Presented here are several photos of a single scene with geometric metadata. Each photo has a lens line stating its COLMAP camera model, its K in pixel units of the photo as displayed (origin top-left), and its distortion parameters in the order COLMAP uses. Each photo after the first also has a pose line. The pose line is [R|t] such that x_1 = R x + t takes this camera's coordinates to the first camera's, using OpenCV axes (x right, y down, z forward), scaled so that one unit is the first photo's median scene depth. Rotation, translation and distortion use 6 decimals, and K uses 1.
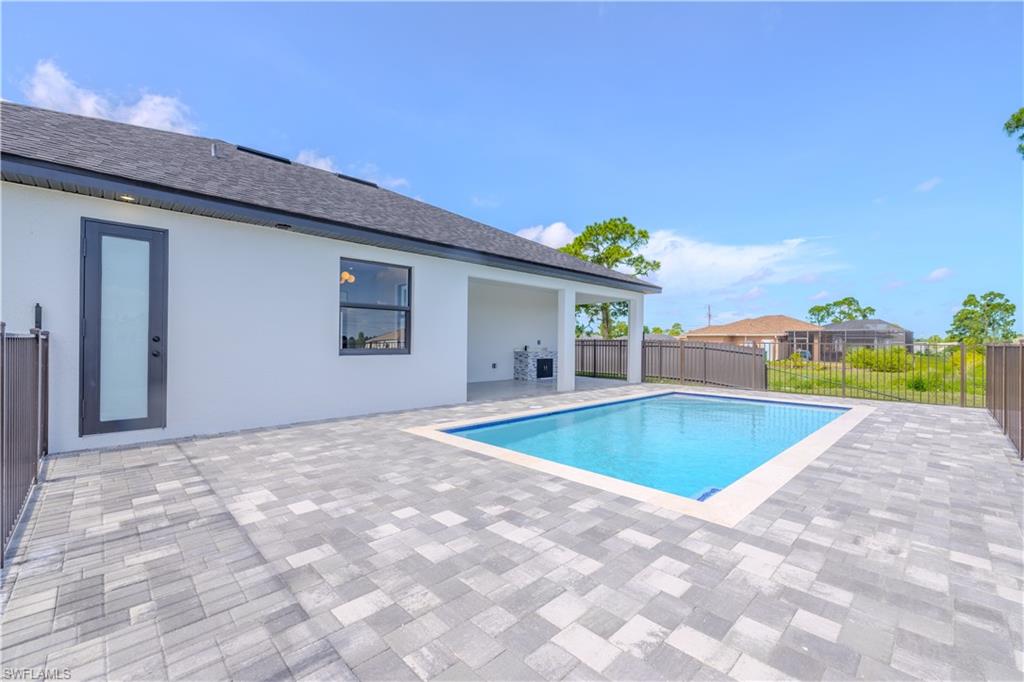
lens RADIAL K [[428.4, 0, 509.5], [0, 428.4, 341.1], [0, 0, 1]] dist [0.000641, 0.000157]
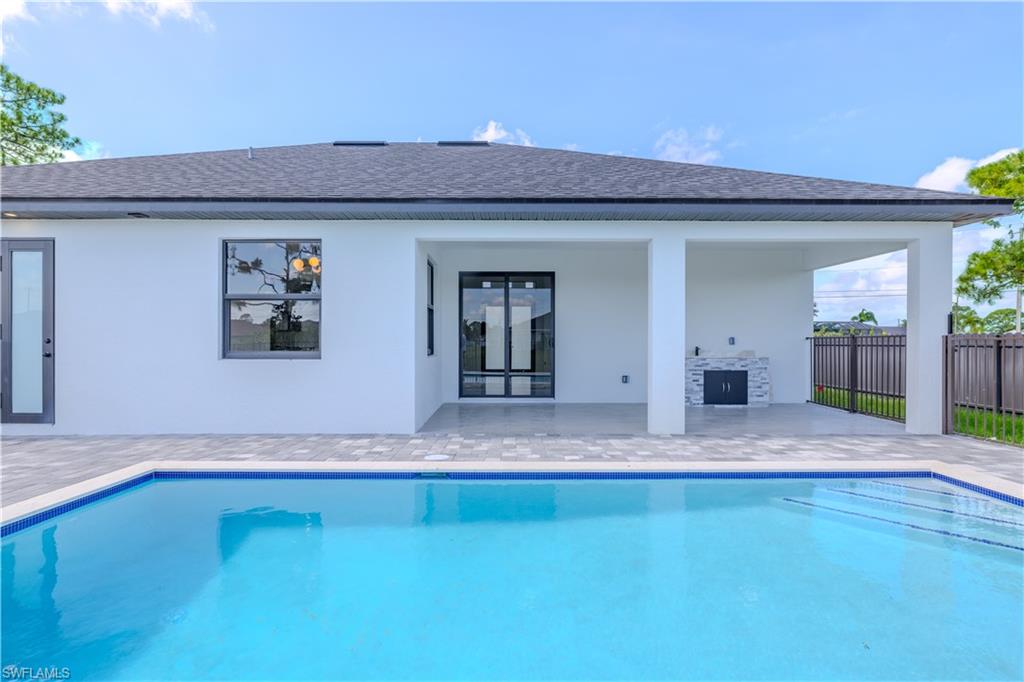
lens RADIAL K [[500.1, 0, 507.9], [0, 500.1, 342.7], [0, 0, 1]] dist [-0.004819, -0.000505]
pose [[0.718369, -0.003197, -0.695655, 1.105123], [0.007631, 0.999965, 0.003284, 0.004299], [0.695621, -0.007668, 0.718368, 1.144989]]
